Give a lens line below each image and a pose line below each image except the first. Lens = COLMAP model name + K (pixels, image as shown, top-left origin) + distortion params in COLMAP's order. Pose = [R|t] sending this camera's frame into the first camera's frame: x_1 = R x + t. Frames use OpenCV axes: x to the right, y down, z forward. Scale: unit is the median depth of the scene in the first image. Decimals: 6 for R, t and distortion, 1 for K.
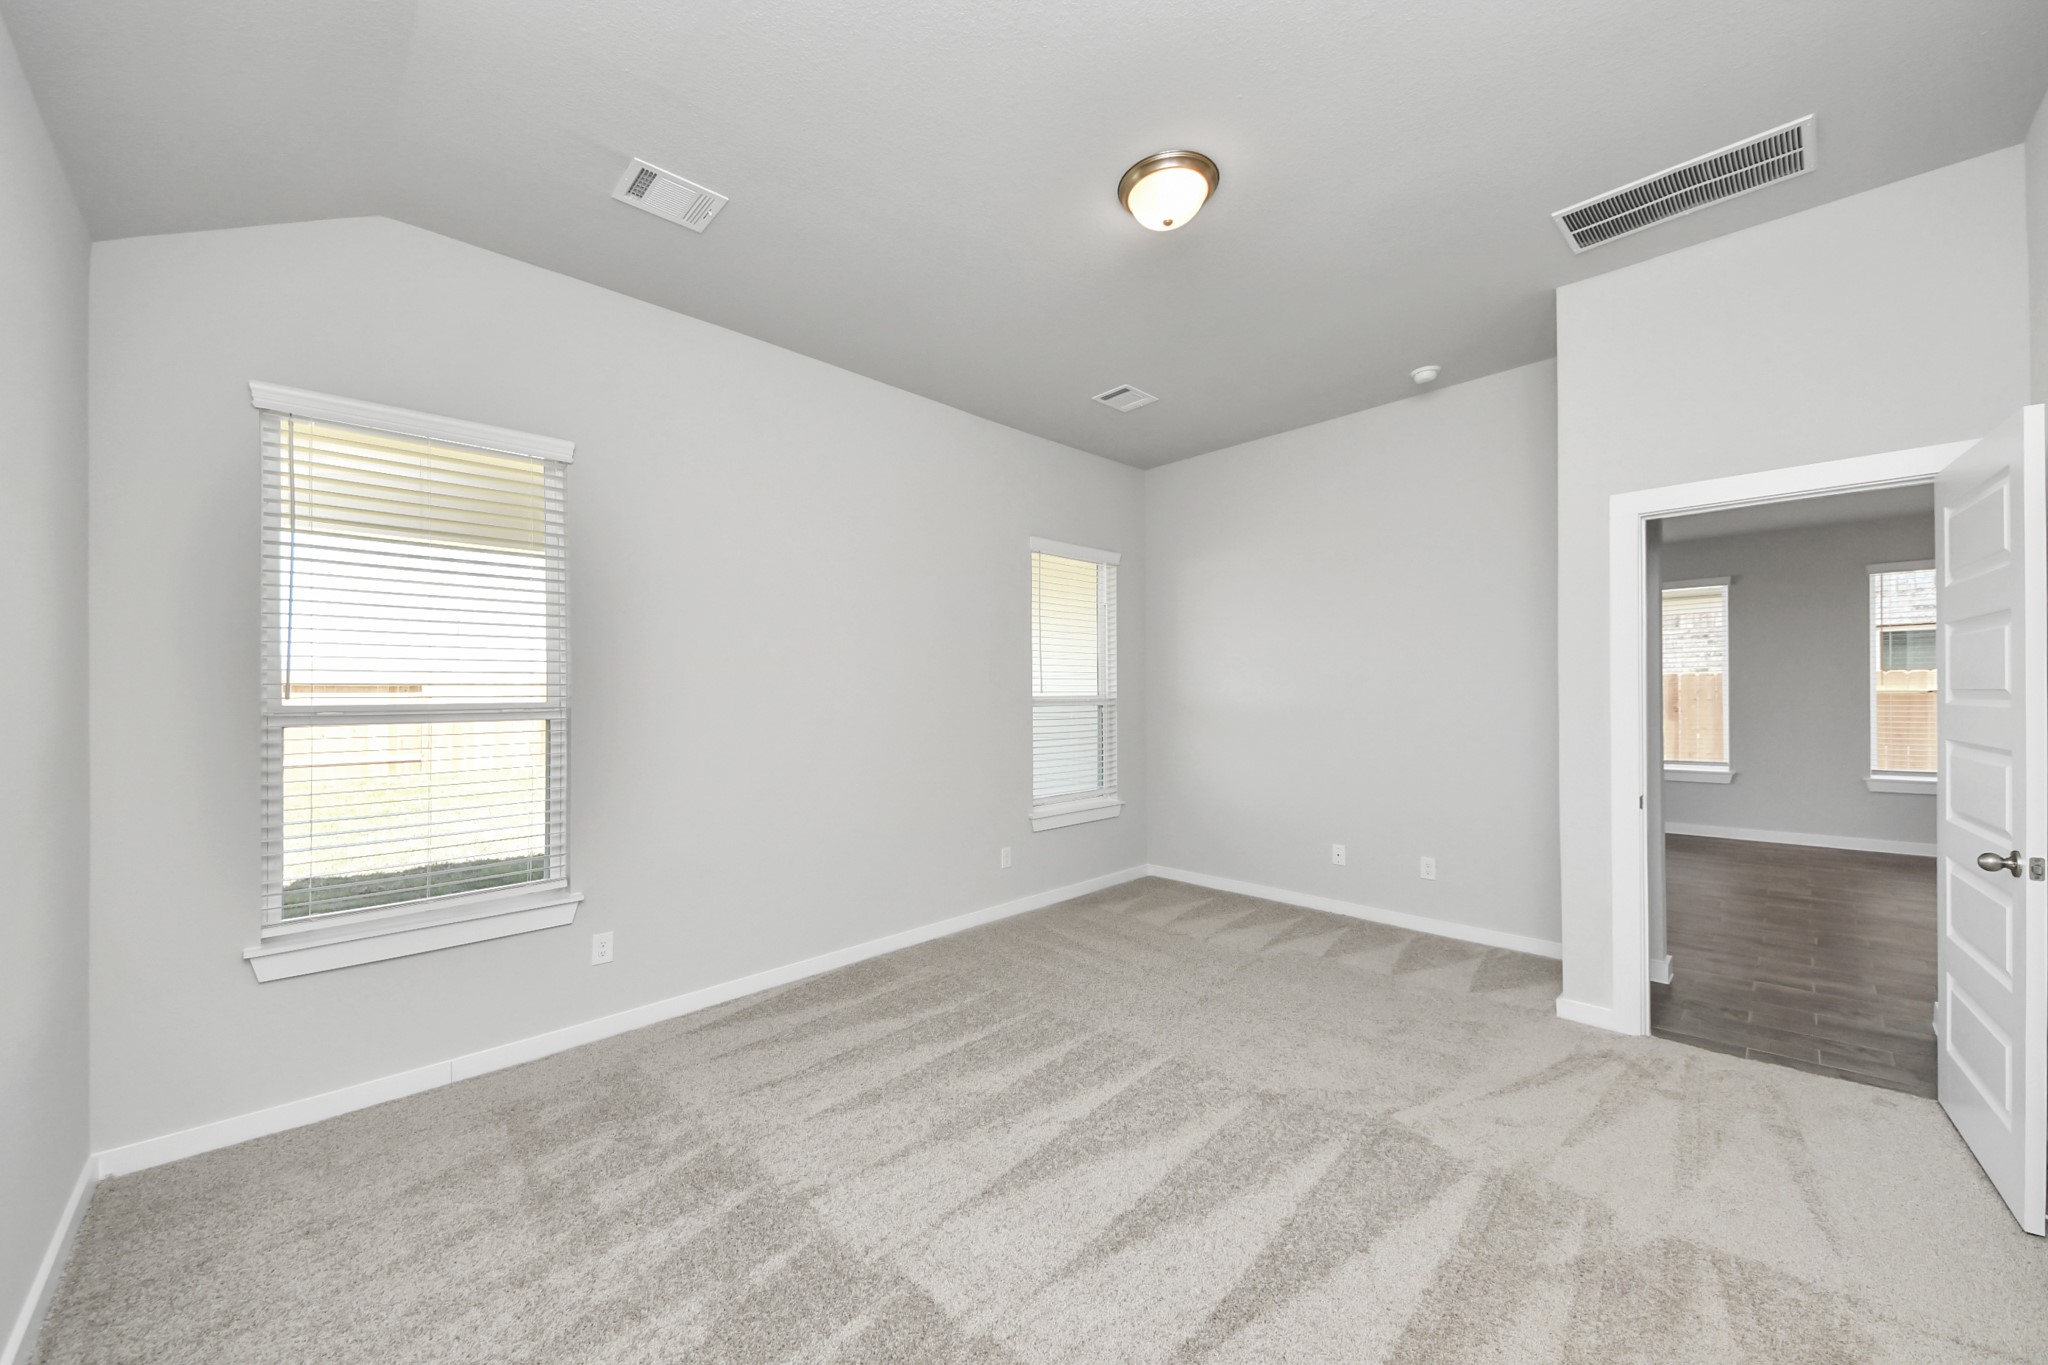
lens RADIAL K [[742.0, 0, 991.7], [0, 742.0, 692.2], [0, 0, 1]] dist [0.000772, -0.000013]
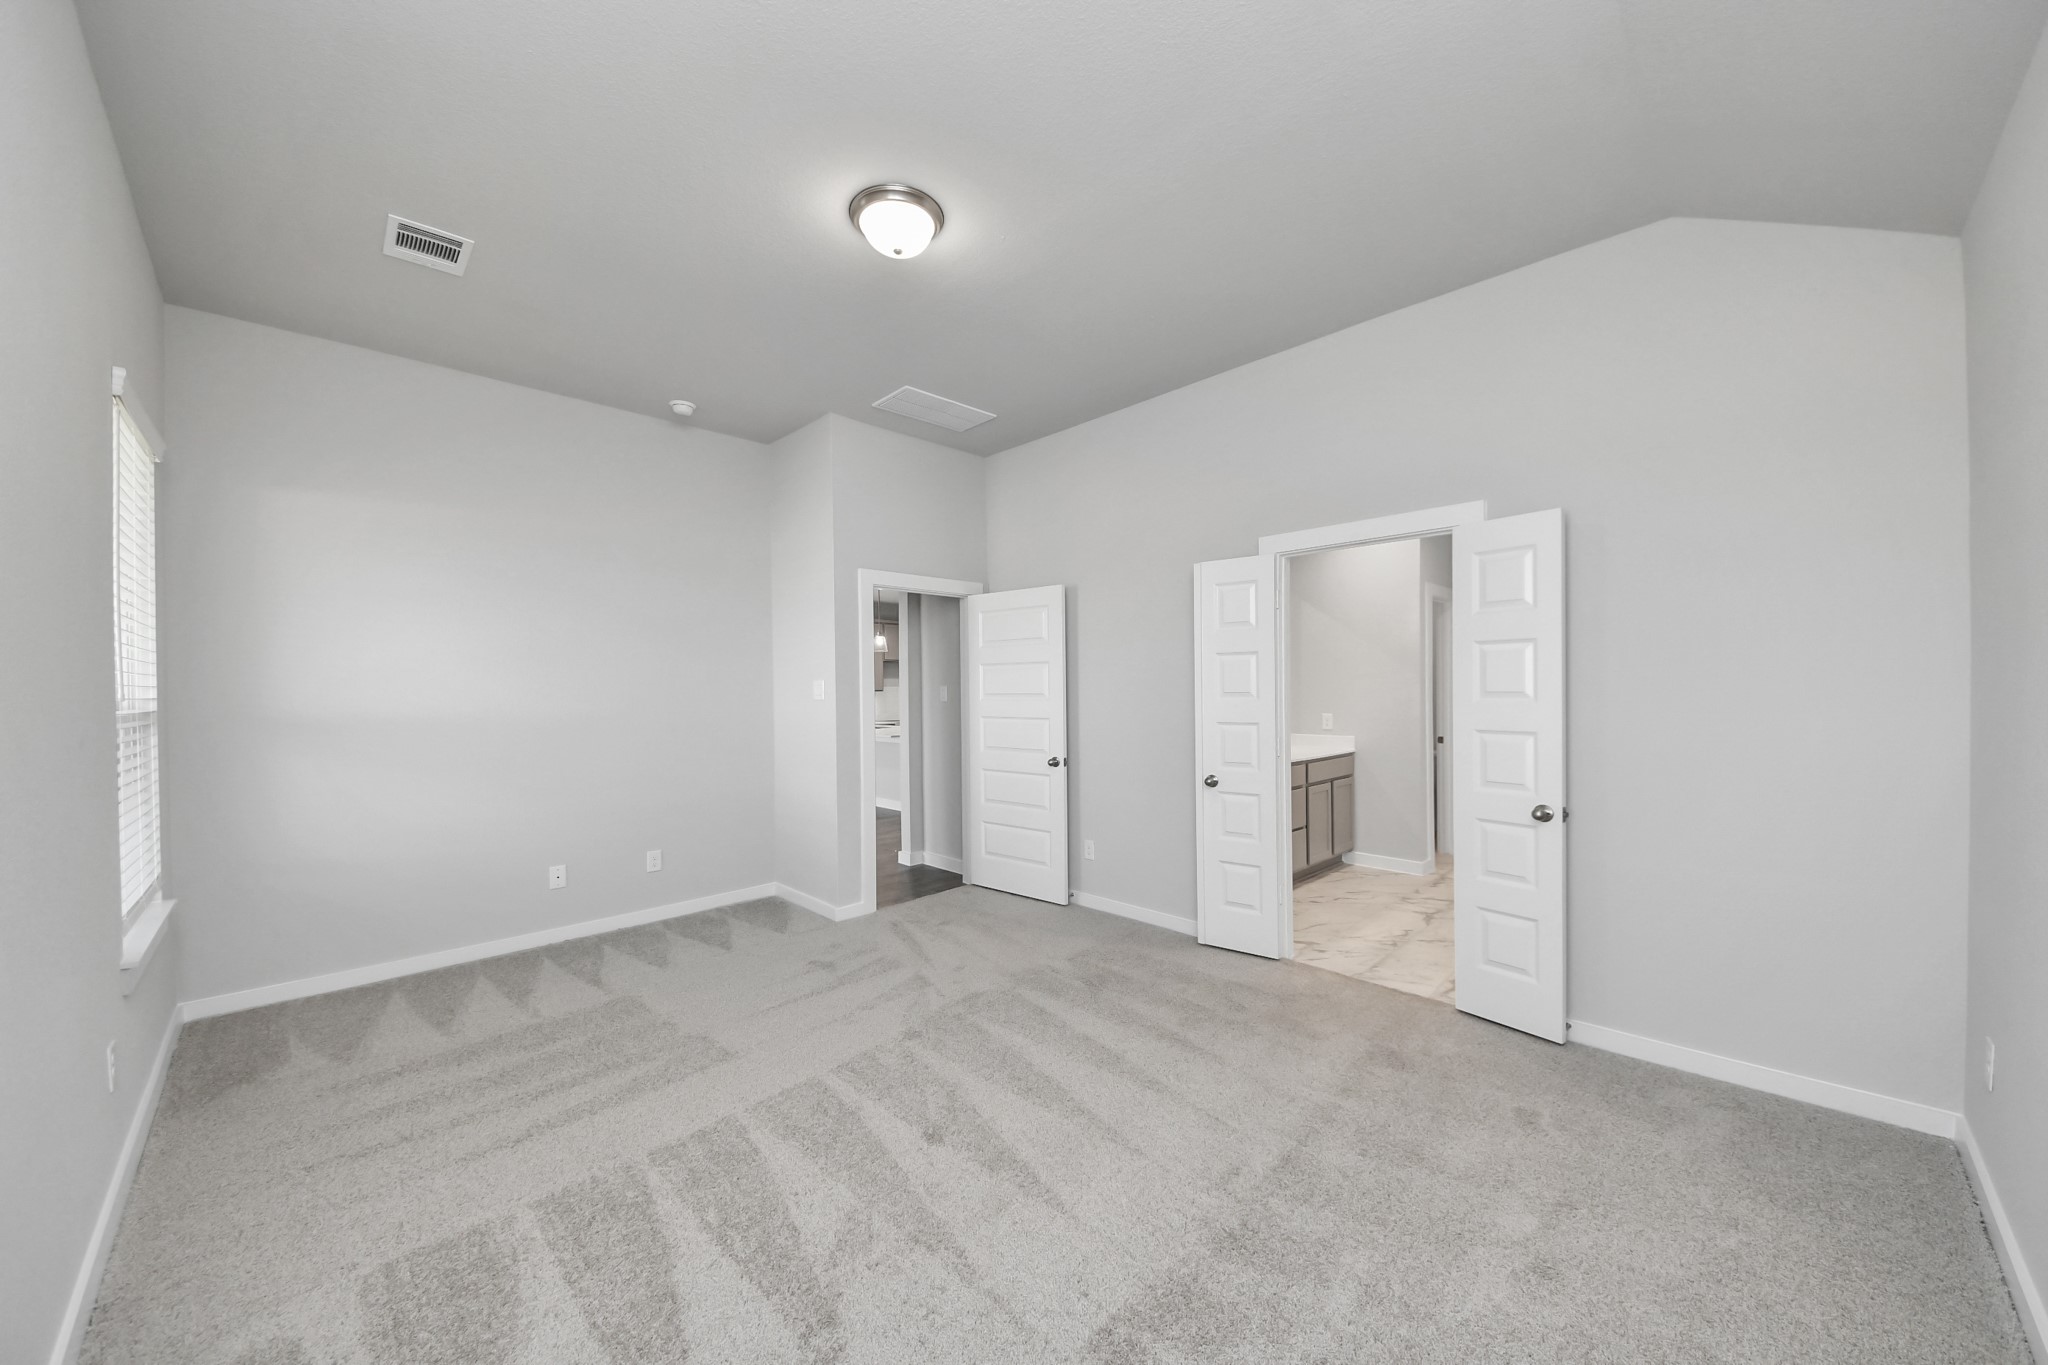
lens RADIAL K [[742.0, 0, 991.7], [0, 742.0, 692.2], [0, 0, 1]] dist [0.000772, -0.000013]
pose [[-0.020447, 0.003661, 0.999784, -0.572323], [0.006572, 0.999972, -0.003528, 0.000575], [-0.999769, 0.006498, -0.020471, 0.620108]]
